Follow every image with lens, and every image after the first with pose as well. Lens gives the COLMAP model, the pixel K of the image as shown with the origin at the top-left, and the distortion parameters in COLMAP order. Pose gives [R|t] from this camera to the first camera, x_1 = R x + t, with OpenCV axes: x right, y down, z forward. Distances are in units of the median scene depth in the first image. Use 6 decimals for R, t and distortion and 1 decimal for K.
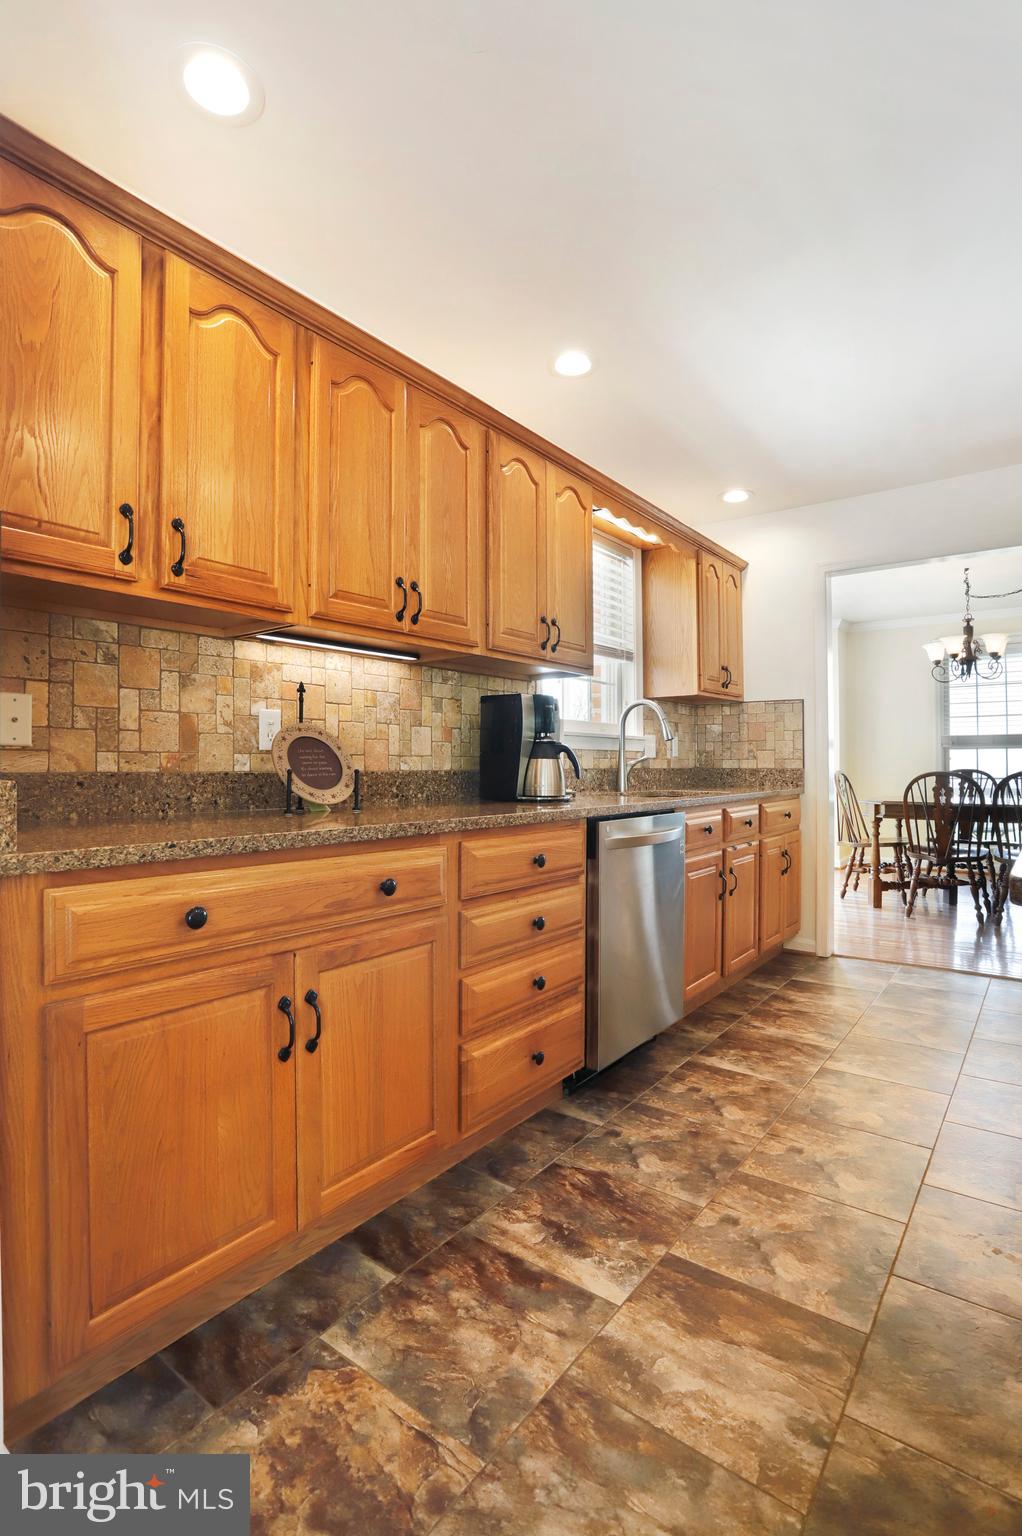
lens RADIAL K [[745.4, 0, 511.0], [0, 745.4, 768.0], [0, 0, 1]] dist [-0.076728, 0.033773]
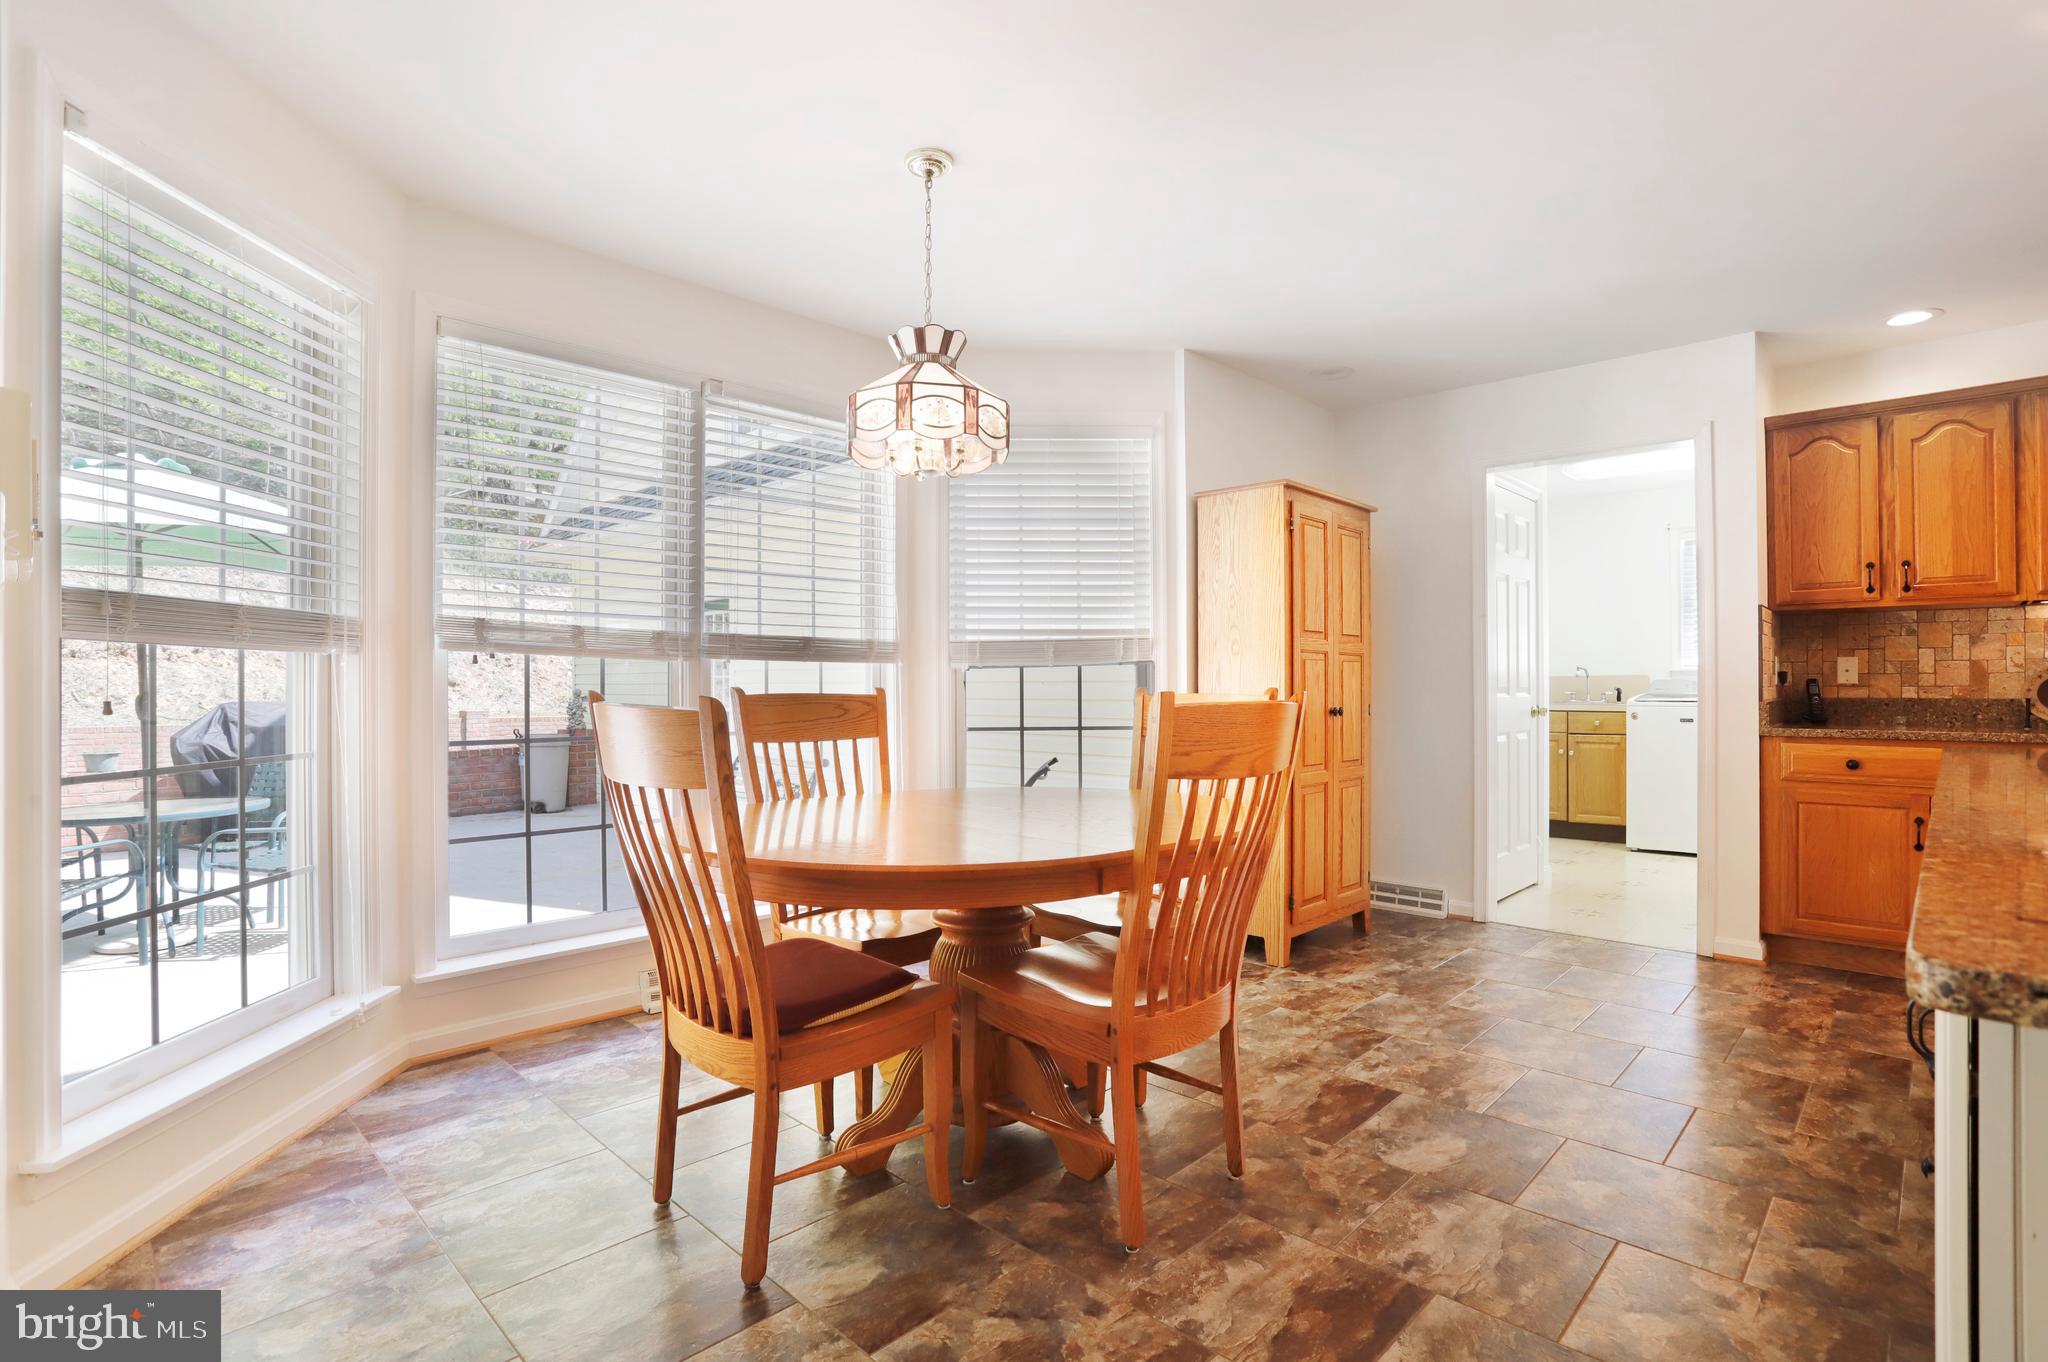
lens RADIAL K [[993.9, 0, 1024.0], [0, 993.9, 681.0], [0, 0, 1]] dist [-0.076728, 0.033773]
pose [[-0.116840, -0.002610, -0.993147, 2.014289], [0.003652, 0.999989, -0.003057, -0.036979], [0.993144, -0.003984, -0.116829, -0.853046]]
